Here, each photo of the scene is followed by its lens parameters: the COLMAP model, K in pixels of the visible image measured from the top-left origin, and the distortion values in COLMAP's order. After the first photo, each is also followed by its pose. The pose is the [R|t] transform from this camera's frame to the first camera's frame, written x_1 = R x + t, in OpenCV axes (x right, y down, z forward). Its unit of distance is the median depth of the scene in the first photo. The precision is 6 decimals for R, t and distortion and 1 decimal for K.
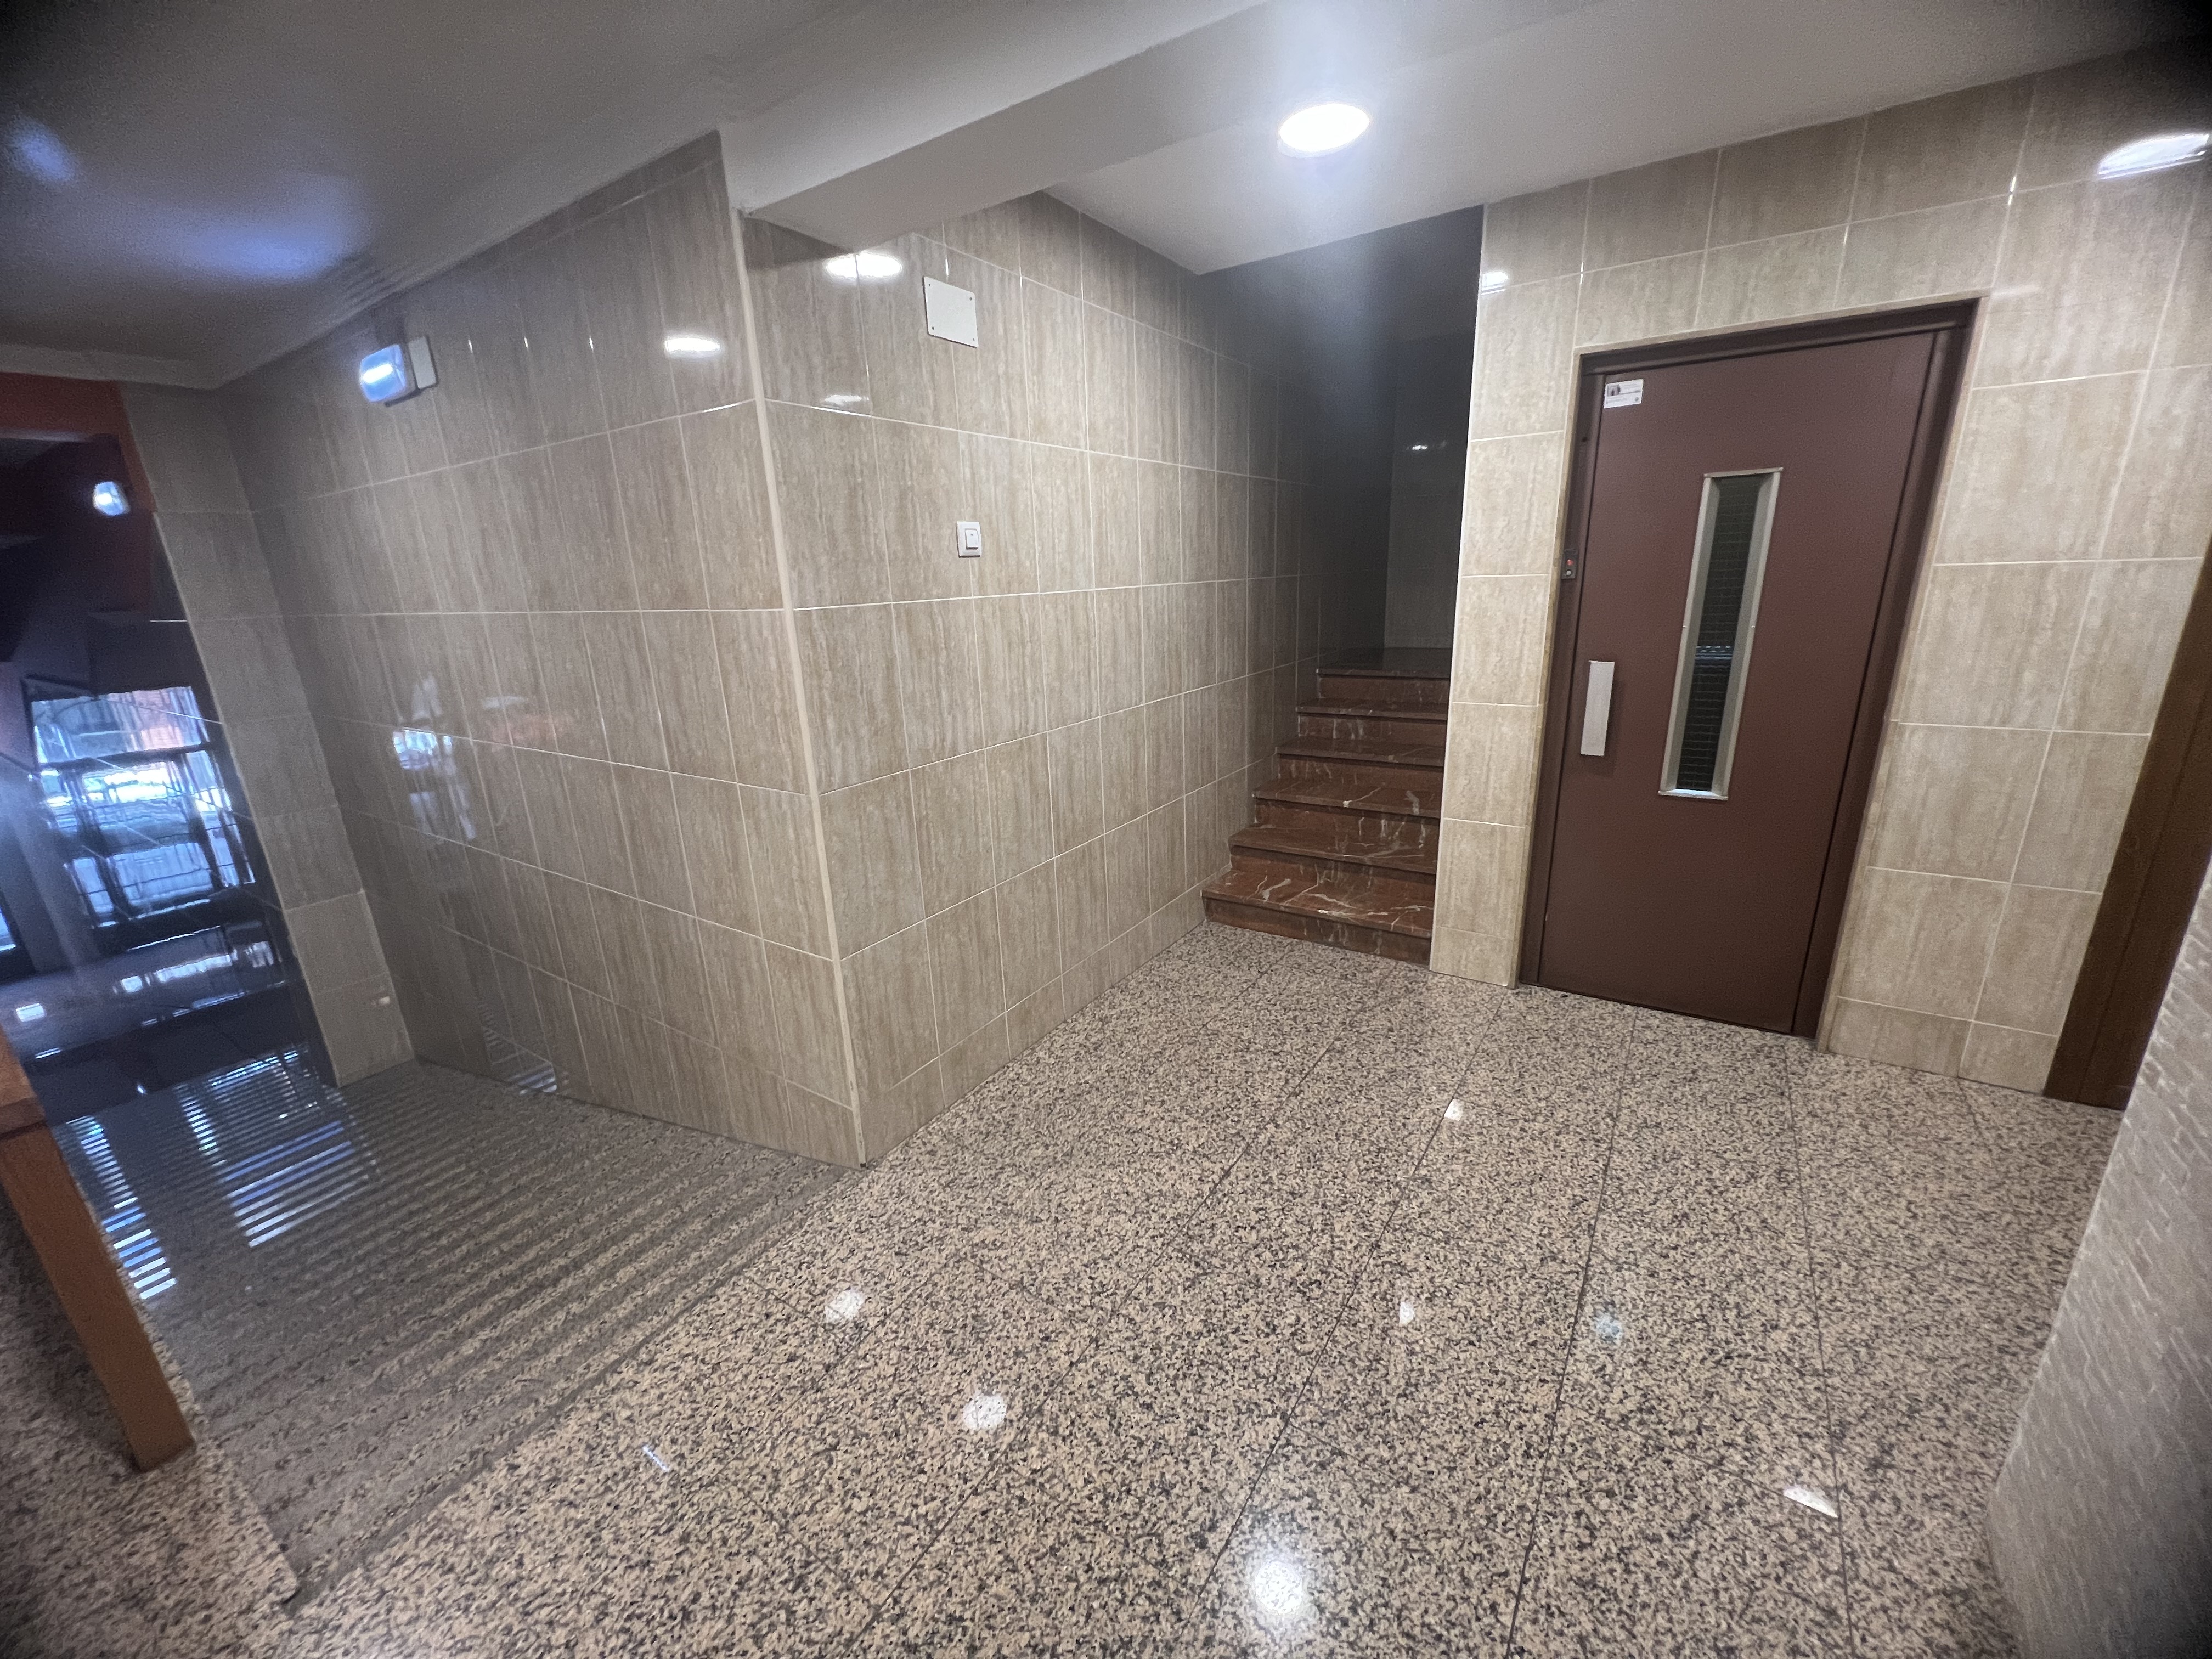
lens RADIAL K [[886.5, 0, 1103.9], [0, 886.5, 835.3], [0, 0, 1]] dist [-0.001729, 0.000868]
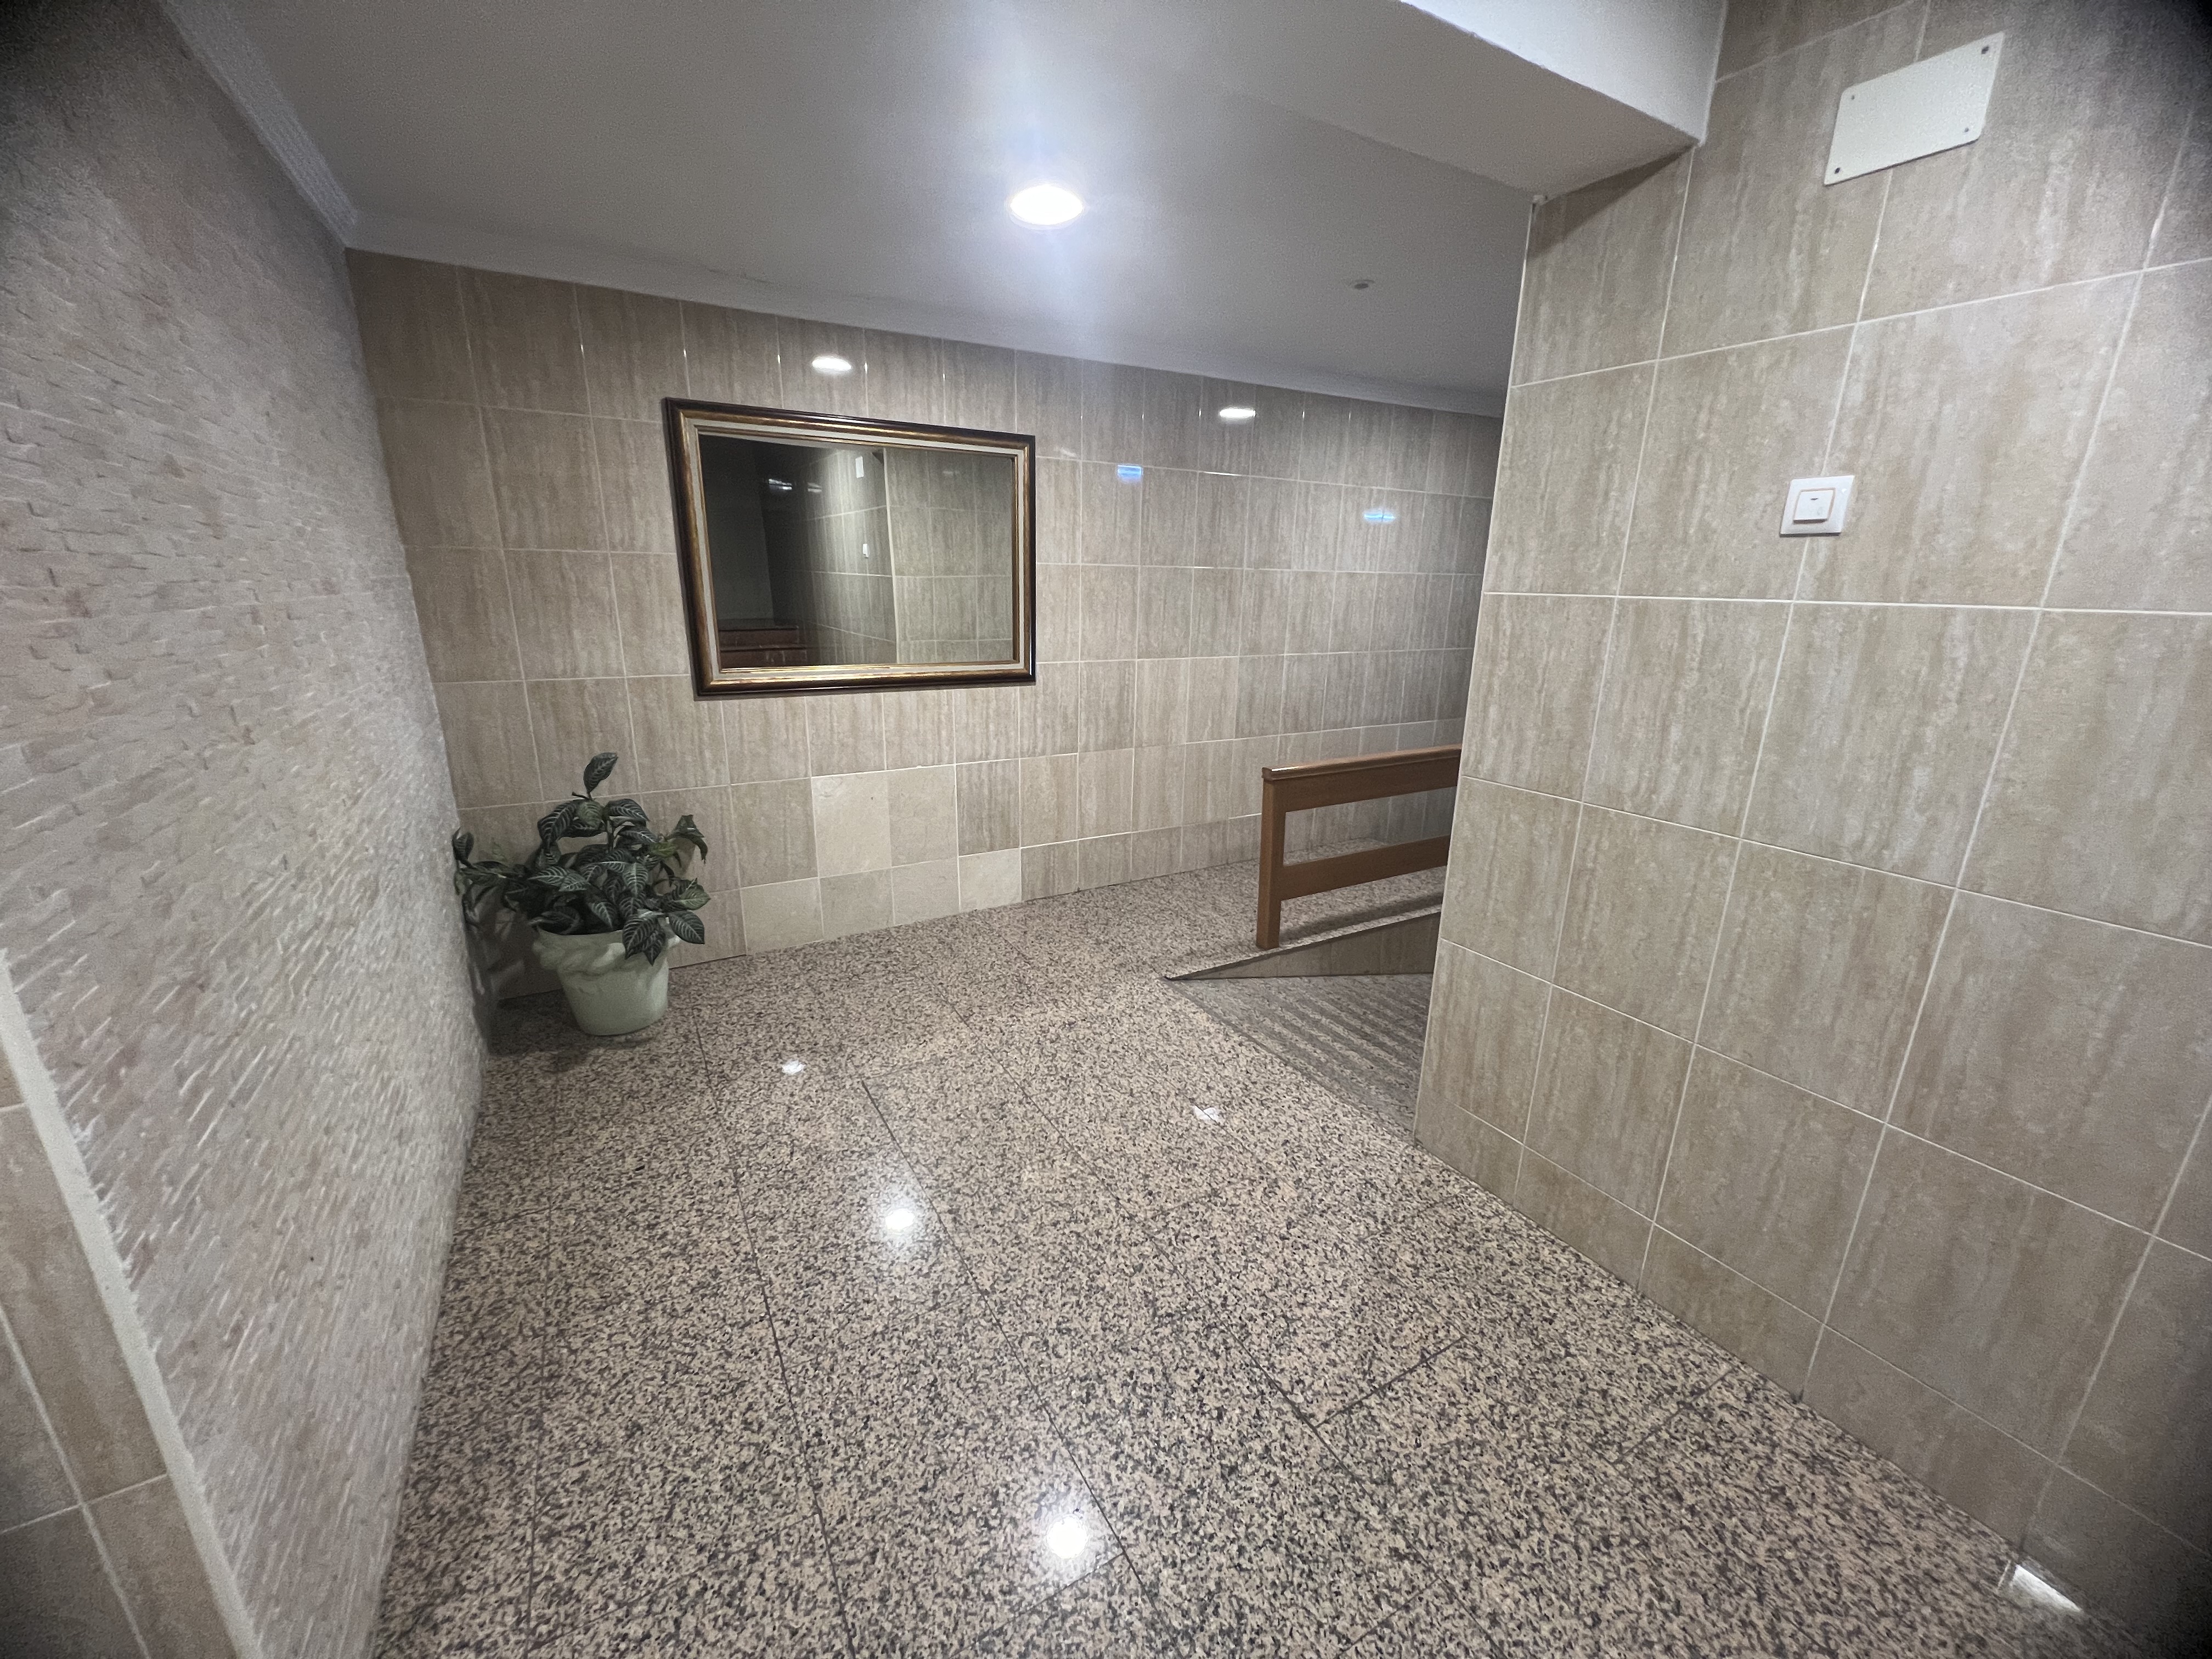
lens RADIAL K [[886.5, 0, 1106.9], [0, 886.5, 837.7], [0, 0, 1]] dist [-0.001729, 0.000868]
pose [[-0.445651, 0.286941, -0.847974, 0.742217], [-0.249620, 0.869837, 0.425527, -0.312958], [0.859700, 0.401308, -0.316018, 0.989725]]
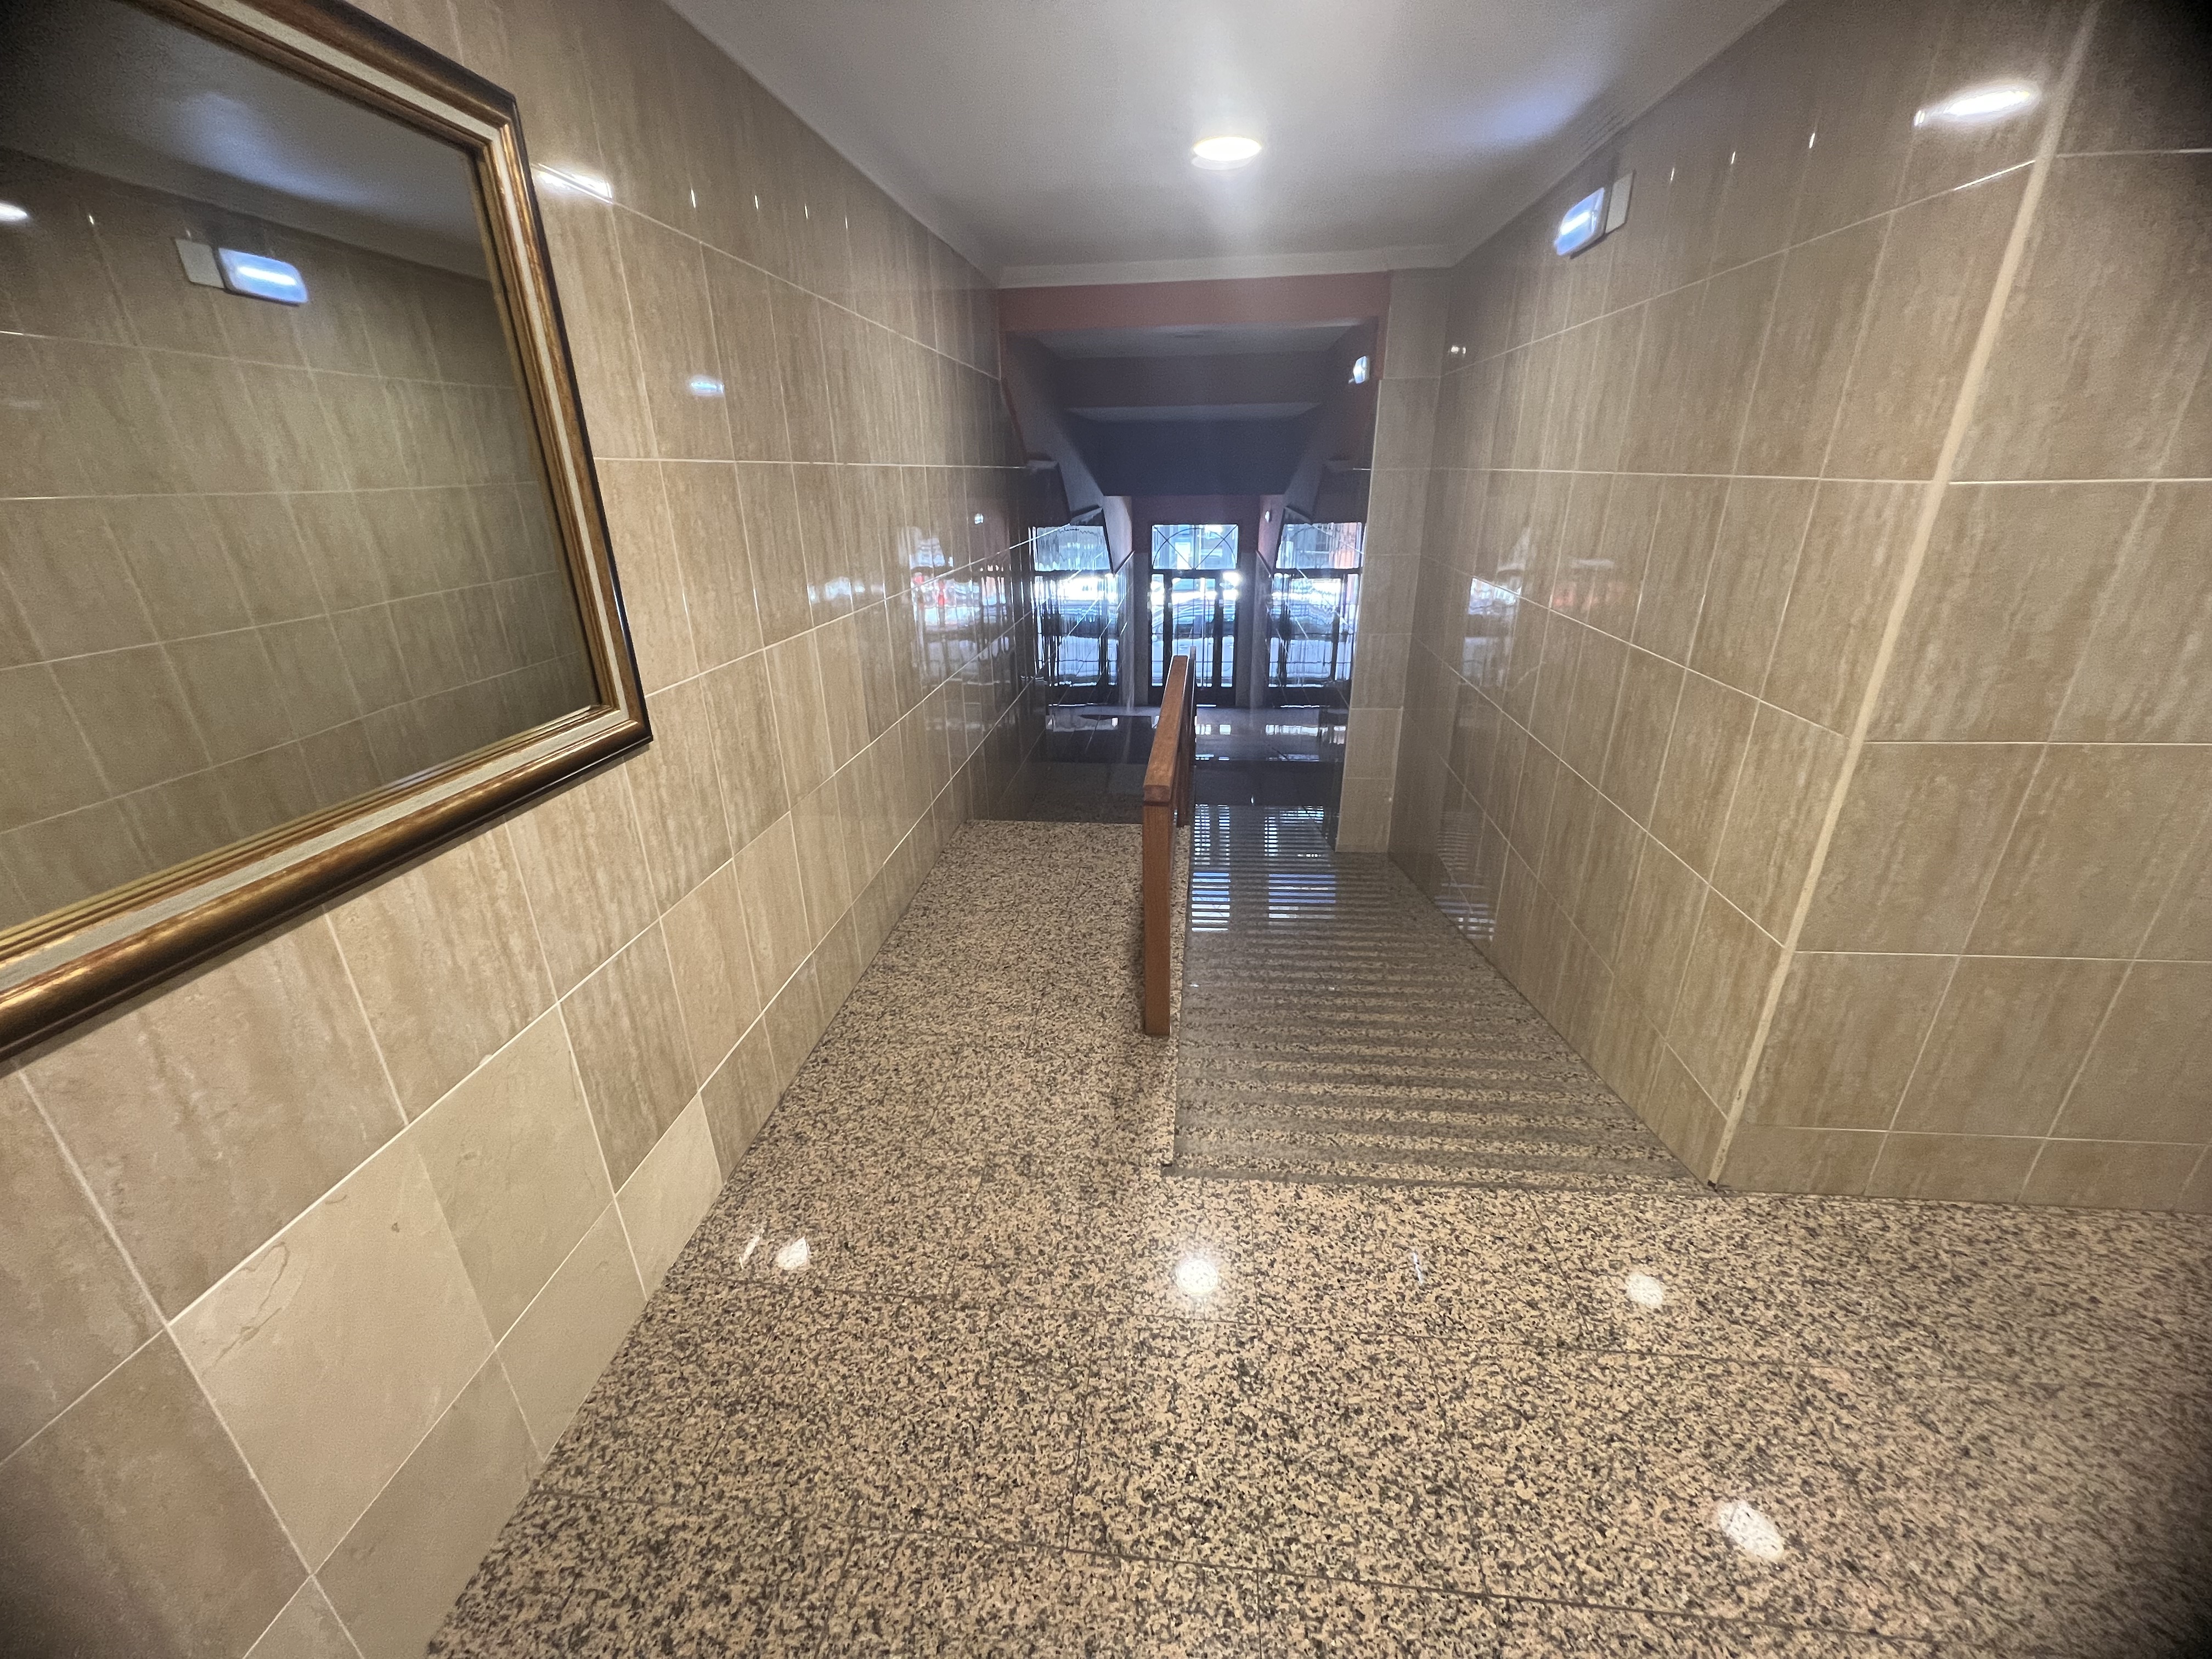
lens RADIAL K [[886.5, 0, 1103.9], [0, 886.5, 836.0], [0, 0, 1]] dist [-0.001729, 0.000868]
pose [[0.469471, 0.368684, -0.802290, 0.006315], [-0.253577, 0.926669, 0.277457, -0.016265], [0.845752, 0.073184, 0.528534, 0.066168]]
